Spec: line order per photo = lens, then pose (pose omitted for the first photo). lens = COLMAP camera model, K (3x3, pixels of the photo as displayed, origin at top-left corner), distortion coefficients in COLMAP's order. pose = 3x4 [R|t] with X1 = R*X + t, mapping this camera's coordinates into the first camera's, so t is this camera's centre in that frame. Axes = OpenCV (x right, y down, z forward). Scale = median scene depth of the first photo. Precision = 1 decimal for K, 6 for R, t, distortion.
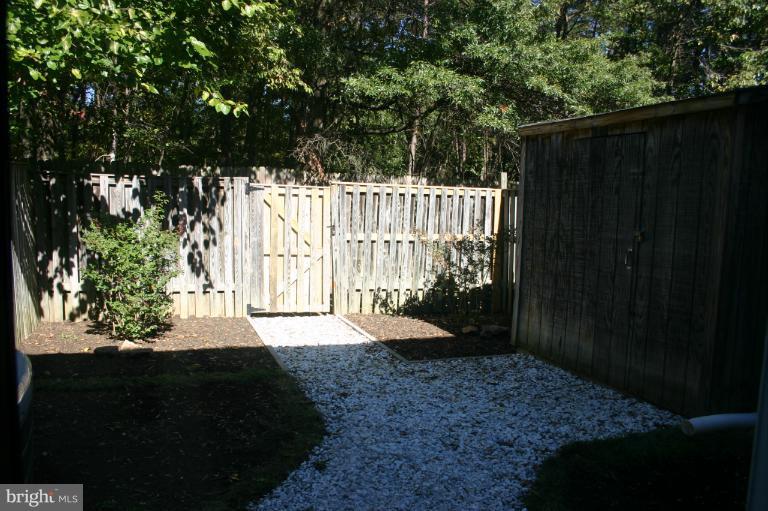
lens RADIAL K [[631.9, 0, 387.4], [0, 631.9, 261.1], [0, 0, 1]] dist [-0.155090, 0.130406]
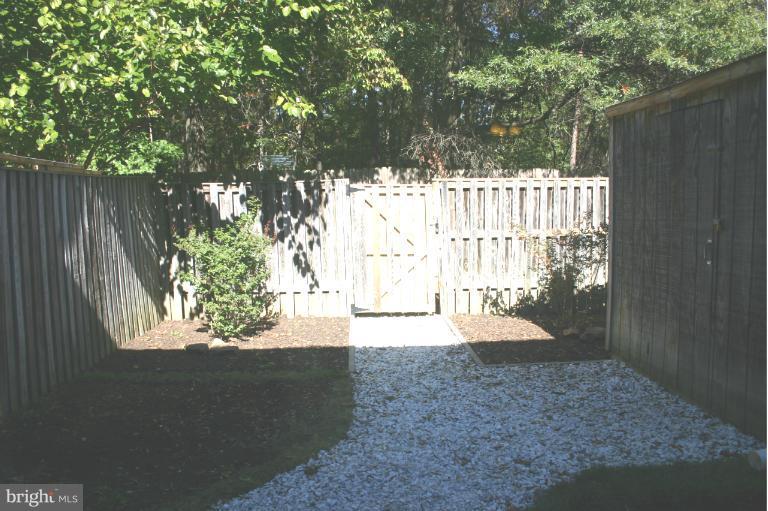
lens RADIAL K [[631.9, 0, 377.6], [0, 631.9, 263.0], [0, 0, 1]] dist [-0.155090, 0.130406]
pose [[0.953966, -0.015991, -0.299489, 0.160232], [0.017394, 0.999847, 0.002021, 0.001372], [0.299411, -0.007137, 0.954098, 0.055808]]
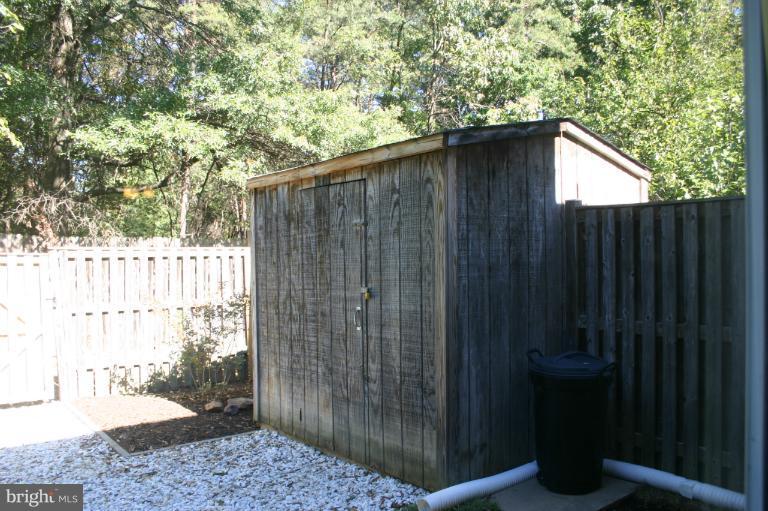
lens RADIAL K [[631.9, 0, 386.8], [0, 631.9, 262.6], [0, 0, 1]] dist [-0.155090, 0.130406]
pose [[0.944931, -0.045401, 0.324106, 0.103599], [0.074109, 0.994290, -0.076782, -0.008473], [-0.318769, 0.096573, 0.942900, 0.085290]]
